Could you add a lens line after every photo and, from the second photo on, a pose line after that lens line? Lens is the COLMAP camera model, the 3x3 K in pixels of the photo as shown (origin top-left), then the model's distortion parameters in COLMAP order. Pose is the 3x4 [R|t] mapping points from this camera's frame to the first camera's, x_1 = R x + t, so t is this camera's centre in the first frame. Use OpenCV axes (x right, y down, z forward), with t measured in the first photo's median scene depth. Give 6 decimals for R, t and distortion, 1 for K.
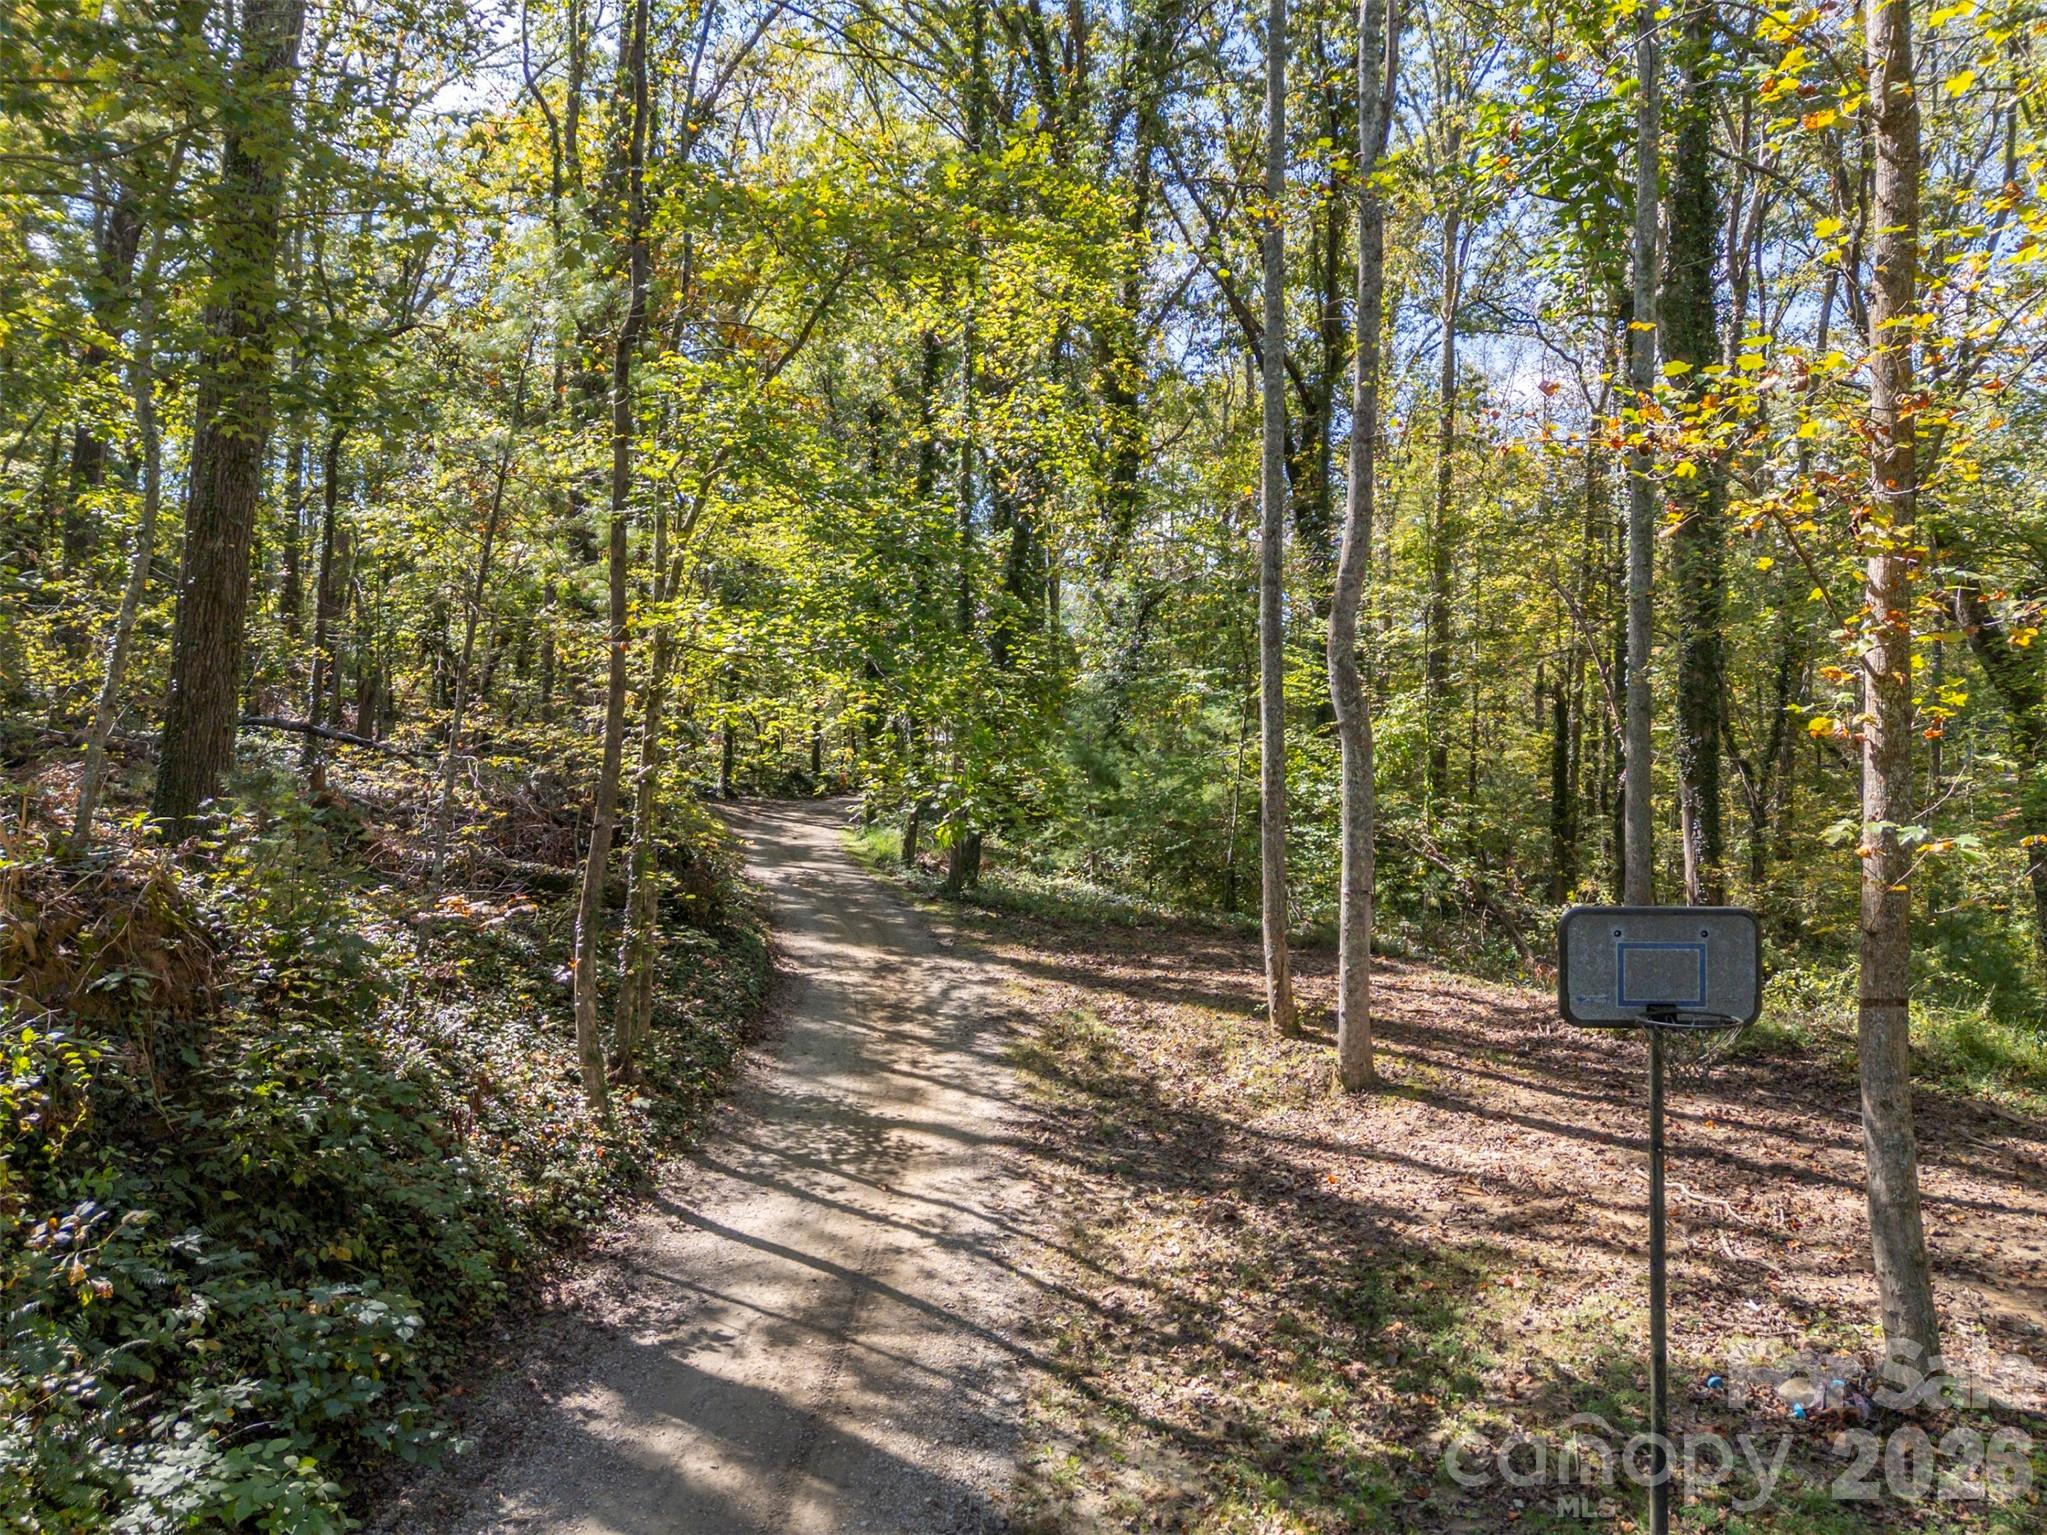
lens RADIAL K [[1455.9, 0, 1014.0], [0, 1455.9, 776.9], [0, 0, 1]] dist [0.097220, -0.118758]
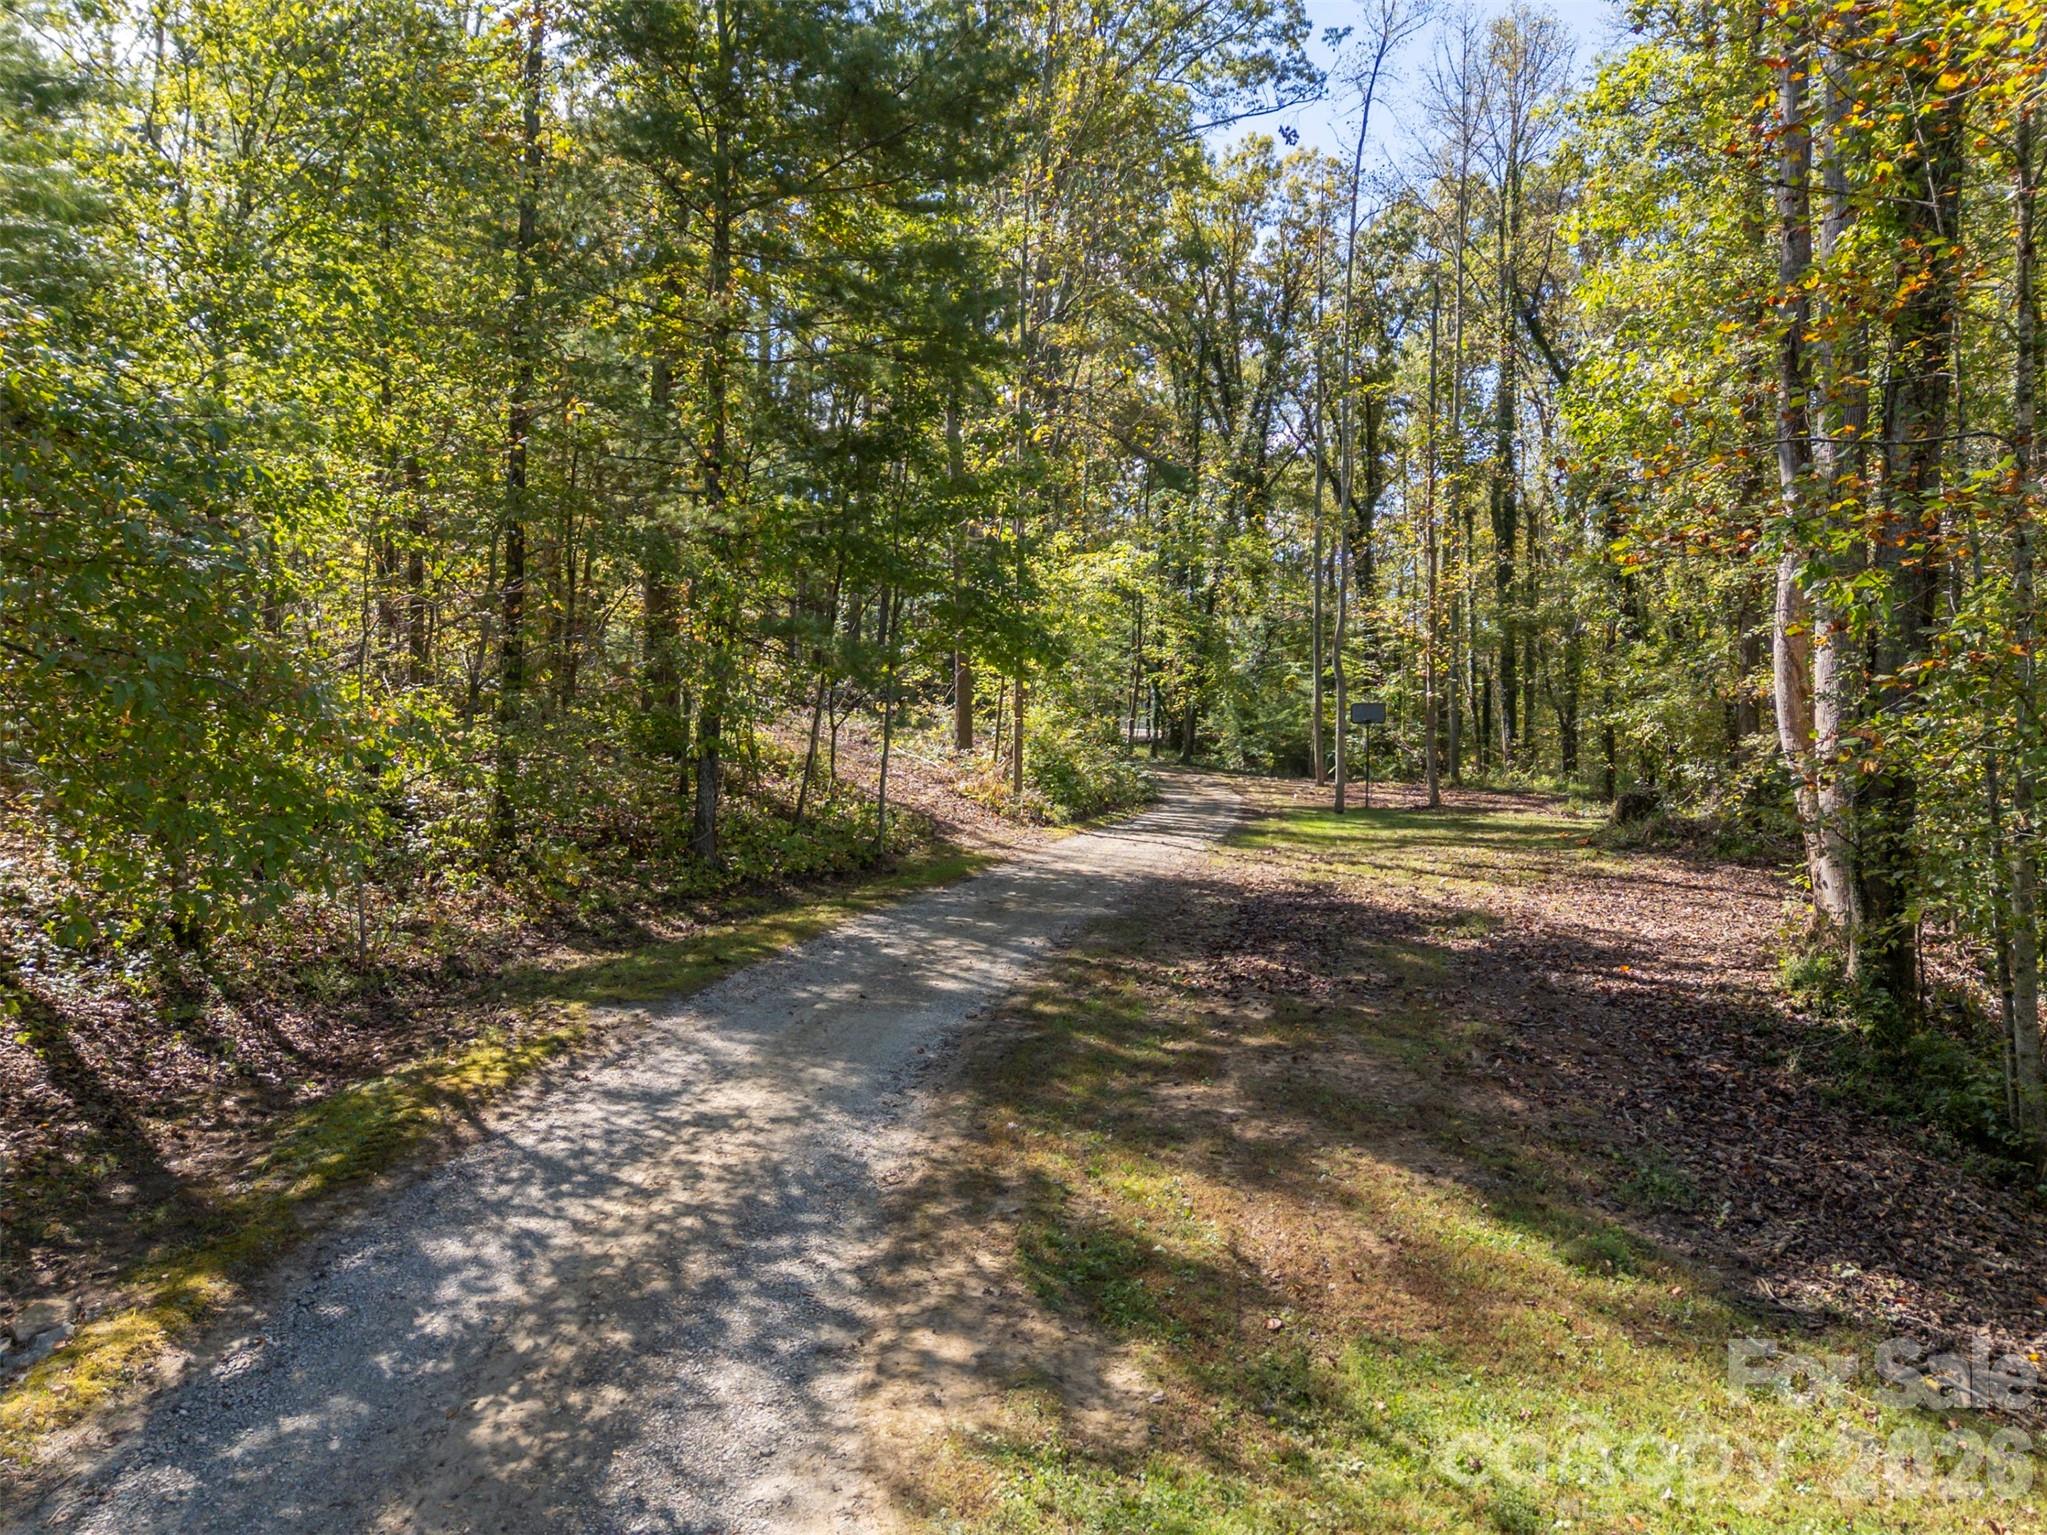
lens RADIAL K [[1455.9, 0, 1014.0], [0, 1455.9, 776.9], [0, 0, 1]] dist [0.097220, -0.118758]
pose [[0.997046, -0.003166, -0.076747, -0.098557], [0.003443, 0.999988, 0.003471, 0.069703], [0.076735, -0.003725, 0.997045, -0.949367]]
